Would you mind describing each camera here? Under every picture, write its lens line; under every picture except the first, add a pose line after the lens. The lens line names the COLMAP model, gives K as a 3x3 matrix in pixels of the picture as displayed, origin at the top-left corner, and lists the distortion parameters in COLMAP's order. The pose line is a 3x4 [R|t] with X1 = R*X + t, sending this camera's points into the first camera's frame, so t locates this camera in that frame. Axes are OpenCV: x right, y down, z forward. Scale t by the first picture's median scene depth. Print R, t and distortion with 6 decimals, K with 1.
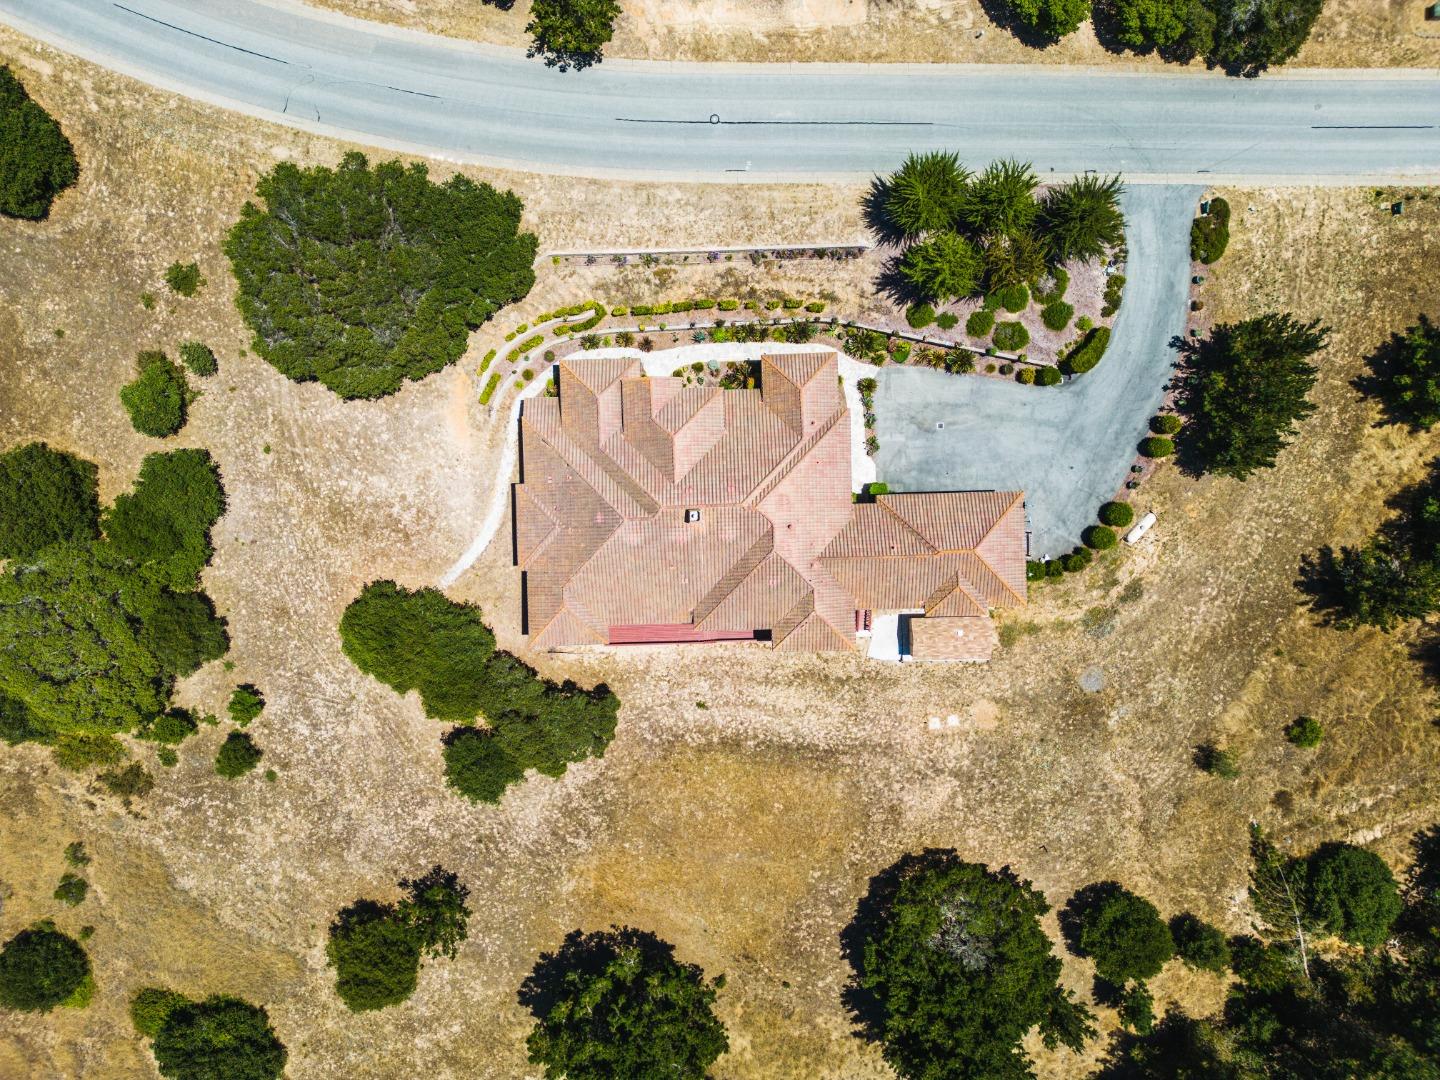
lens RADIAL K [[1015.9, 0, 719.8], [0, 1015.9, 543.2], [0, 0, 1]] dist [0.018476, -0.010814]
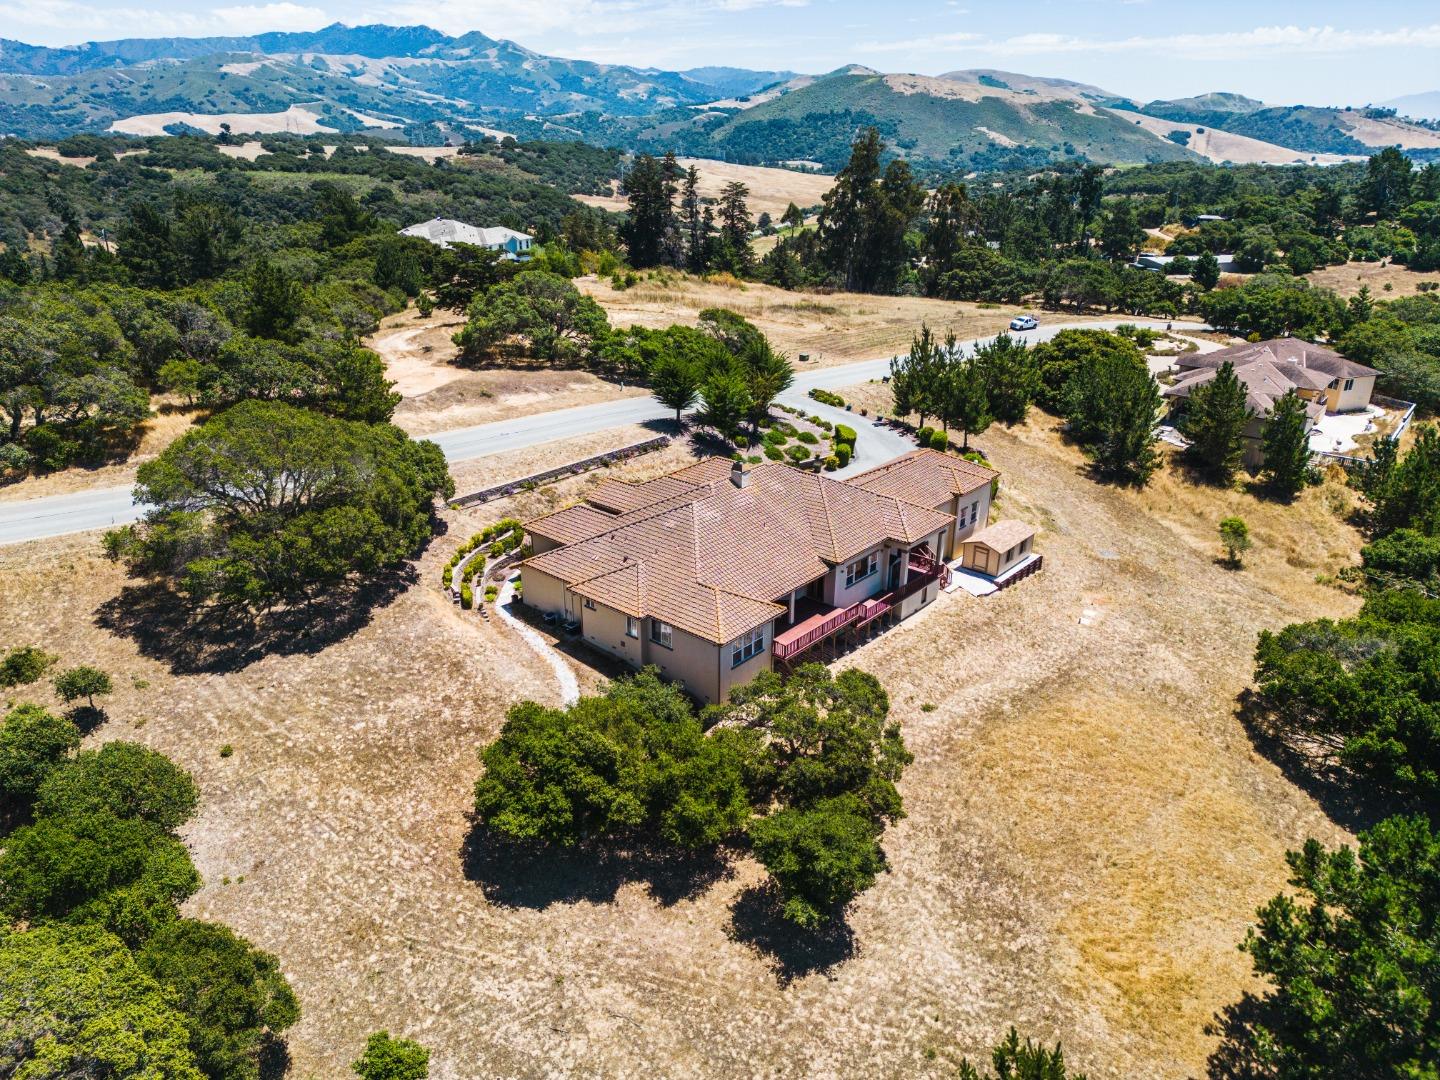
lens RADIAL K [[1015.9, 0, 717.3], [0, 1015.9, 539.8], [0, 0, 1]] dist [0.018476, -0.010814]
pose [[0.676542, -0.272112, 0.684285, -0.614859], [0.736352, 0.238902, -0.633018, 0.499381], [0.008775, 0.932138, 0.361997, 0.612995]]
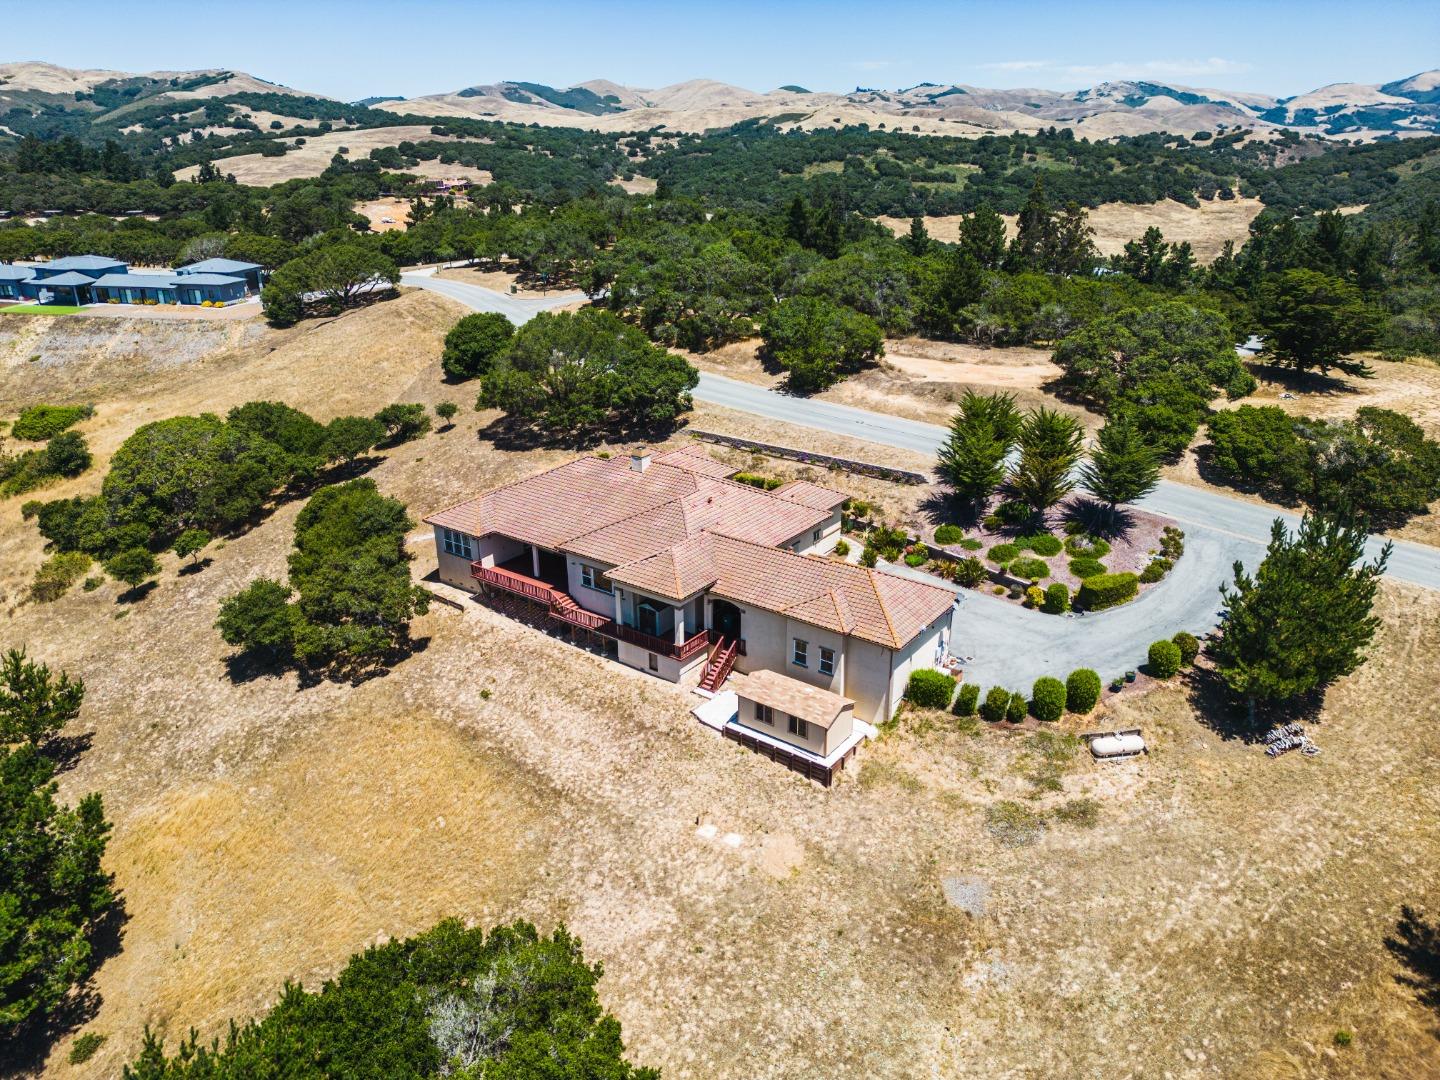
lens RADIAL K [[1015.9, 0, 722.7], [0, 1015.9, 540.5], [0, 0, 1]] dist [0.018476, -0.010814]
pose [[0.793810, 0.231625, -0.562331, 0.540961], [-0.607940, 0.277036, -0.744083, 0.601218], [-0.016562, 0.932524, 0.360728, 0.612314]]
